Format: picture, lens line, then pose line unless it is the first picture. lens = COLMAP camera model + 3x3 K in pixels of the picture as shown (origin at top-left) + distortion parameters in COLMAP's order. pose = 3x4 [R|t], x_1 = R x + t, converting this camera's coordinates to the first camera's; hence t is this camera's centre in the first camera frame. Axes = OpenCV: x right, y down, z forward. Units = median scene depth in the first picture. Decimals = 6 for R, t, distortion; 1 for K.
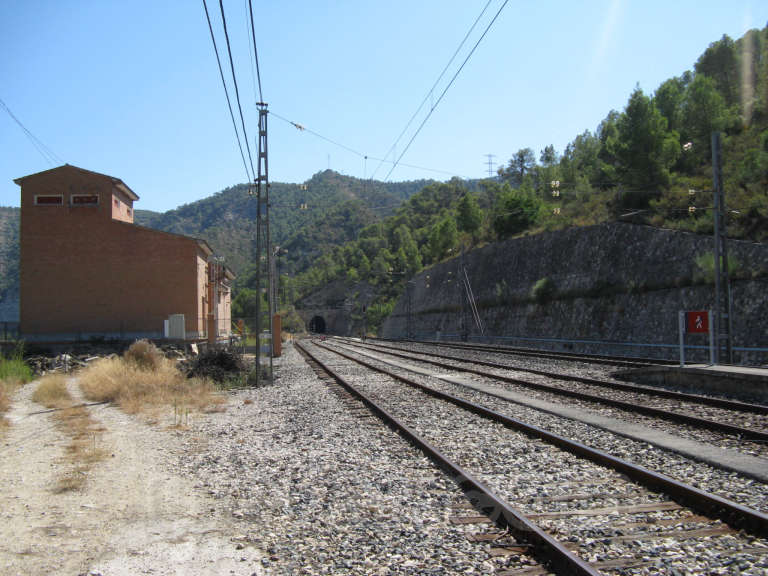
lens RADIAL K [[787.5, 0, 384.0], [0, 787.5, 288.0], [0, 0, 1]] dist [-0.200028, 0.214875]
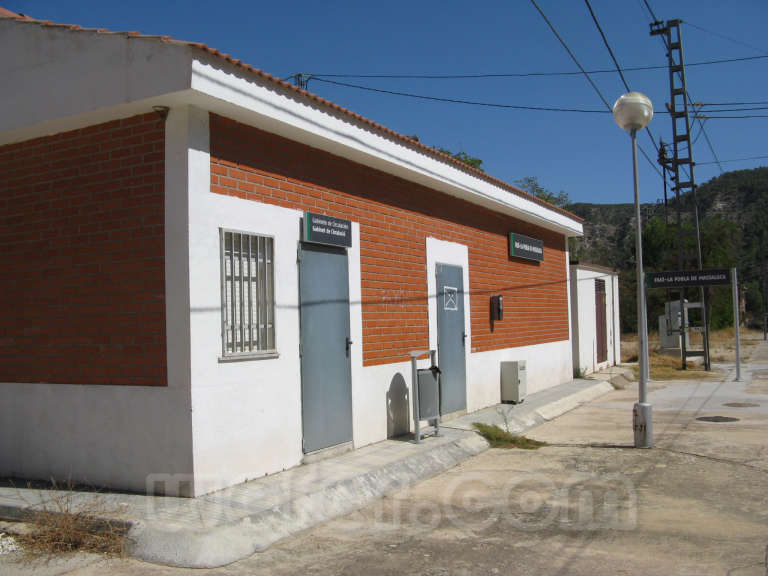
lens RADIAL K [[787.5, 0, 384.0], [0, 787.5, 288.0], [0, 0, 1]] dist [-0.200028, 0.214875]
pose [[0.820262, -0.034385, -0.570954, 0.020578], [0.043543, 0.999049, 0.002390, -0.008663], [0.570329, -0.026822, 0.820979, -0.149475]]
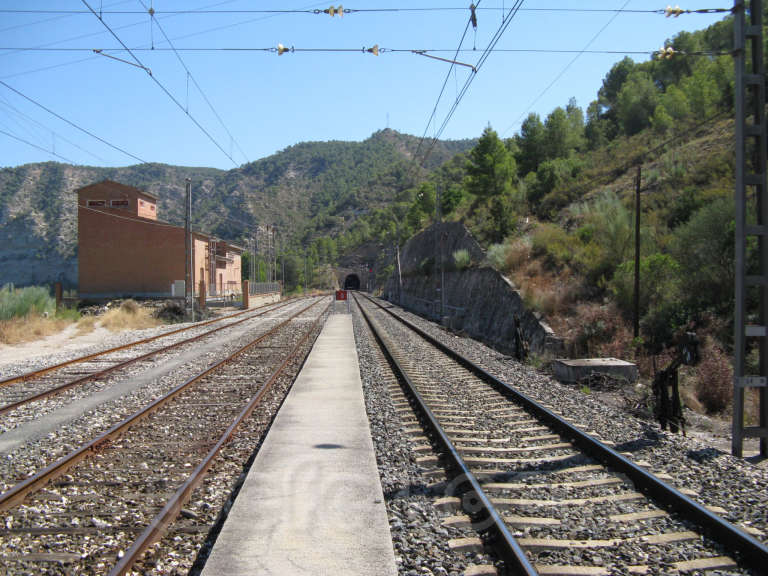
lens RADIAL K [[787.5, 0, 384.0], [0, 787.5, 288.0], [0, 0, 1]] dist [-0.200028, 0.214875]
pose [[0.996384, 0.009964, -0.084383, 0.023662], [-0.005122, 0.998338, 0.057398, -0.003678], [0.084815, -0.056758, 0.994779, -0.043032]]
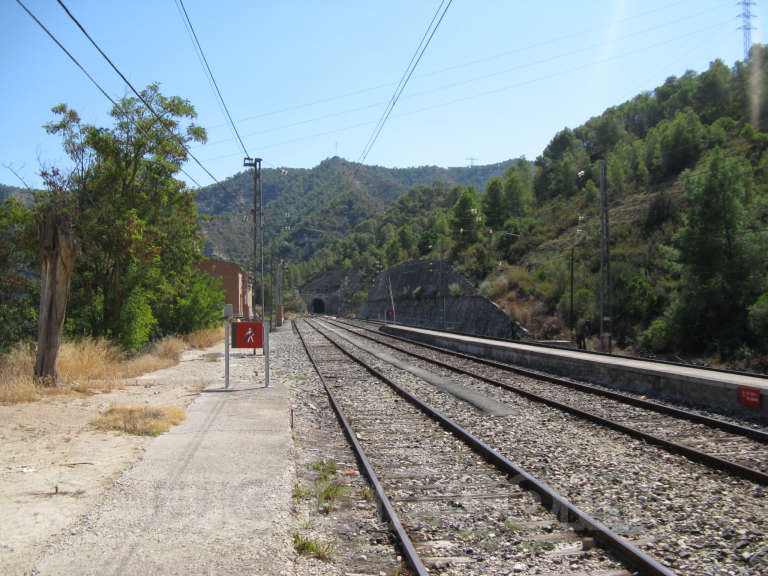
lens RADIAL K [[787.5, 0, 384.0], [0, 787.5, 288.0], [0, 0, 1]] dist [-0.200028, 0.214875]
pose [[0.999889, 0.009437, -0.011552, 0.013512], [-0.009139, 0.999630, 0.025638, -0.005566], [0.011790, -0.025530, 0.999605, -0.088790]]
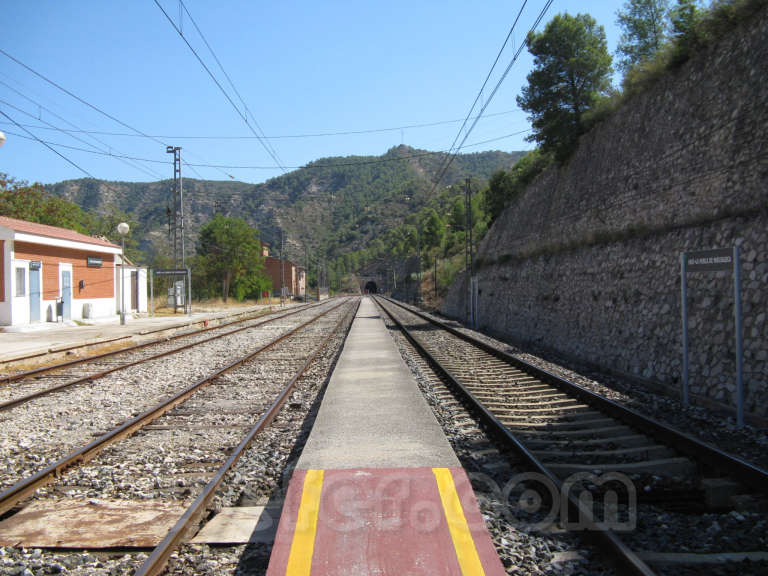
lens RADIAL K [[787.5, 0, 384.0], [0, 787.5, 288.0], [0, 0, 1]] dist [-0.200028, 0.214875]
pose [[0.994062, -0.002967, -0.108773, 0.042622], [0.008484, 0.998698, 0.050300, -0.010641], [0.108482, -0.050924, 0.992793, -0.190435]]
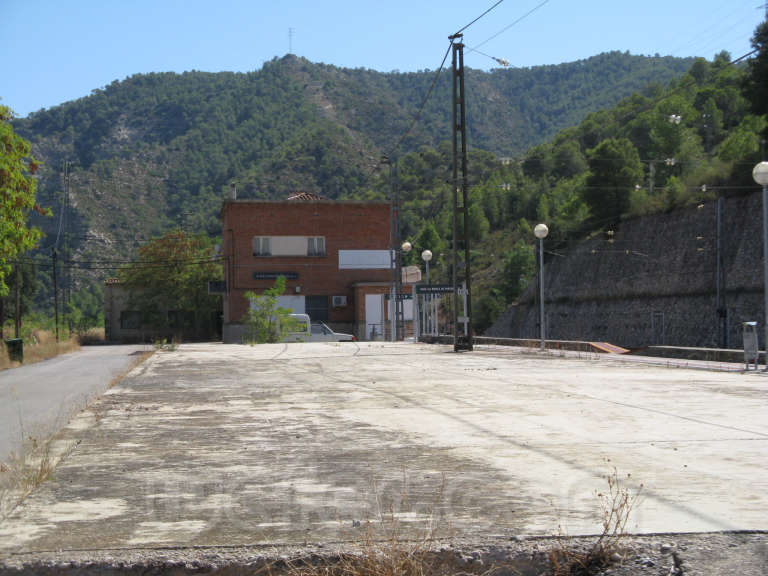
lens RADIAL K [[1557.5, 0, 384.0], [0, 1557.5, 288.0], [0, 0, 1]] dist [0.043009, 0.112044]
pose [[0.999953, 0.003930, -0.008821, 0.021460], [-0.003669, 0.999563, 0.029341, -0.018041], [0.008932, -0.029308, 0.999531, -0.338313]]
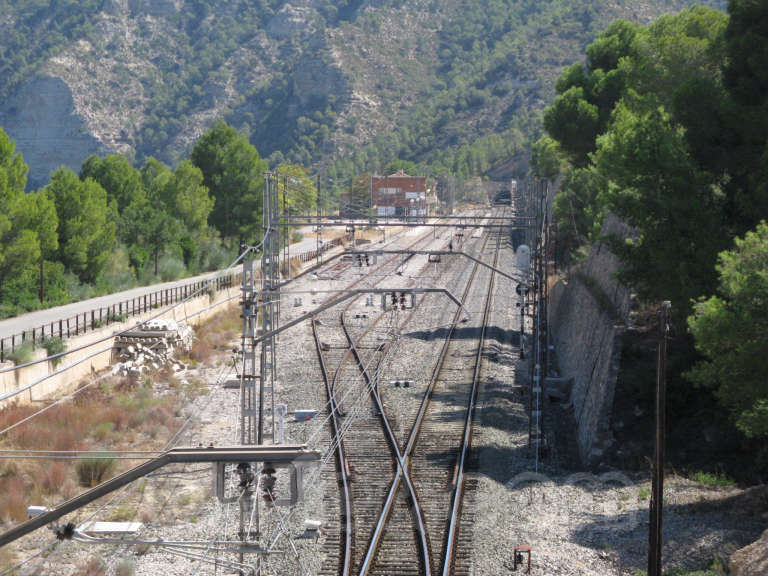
lens RADIAL K [[2293.8, 0, 384.0], [0, 2293.8, 288.0], [0, 0, 1]] dist [0.074461, 0.731702]
pose [[0.982335, 0.028943, -0.184882, 0.148159], [-0.010505, 0.994938, 0.099939, -0.061044], [0.186838, -0.096232, 0.977666, -0.918334]]
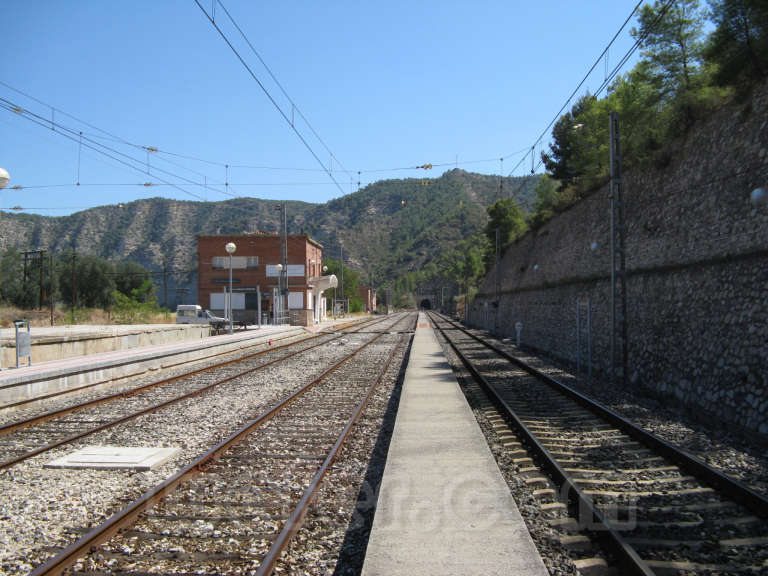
lens RADIAL K [[787.5, 0, 384.0], [0, 787.5, 288.0], [0, 0, 1]] dist [-0.200028, 0.214875]
pose [[0.984013, 0.003143, -0.178068, 0.057400], [0.002220, 0.999550, 0.029907, -0.017271], [0.178082, -0.029824, 0.983564, -0.303316]]
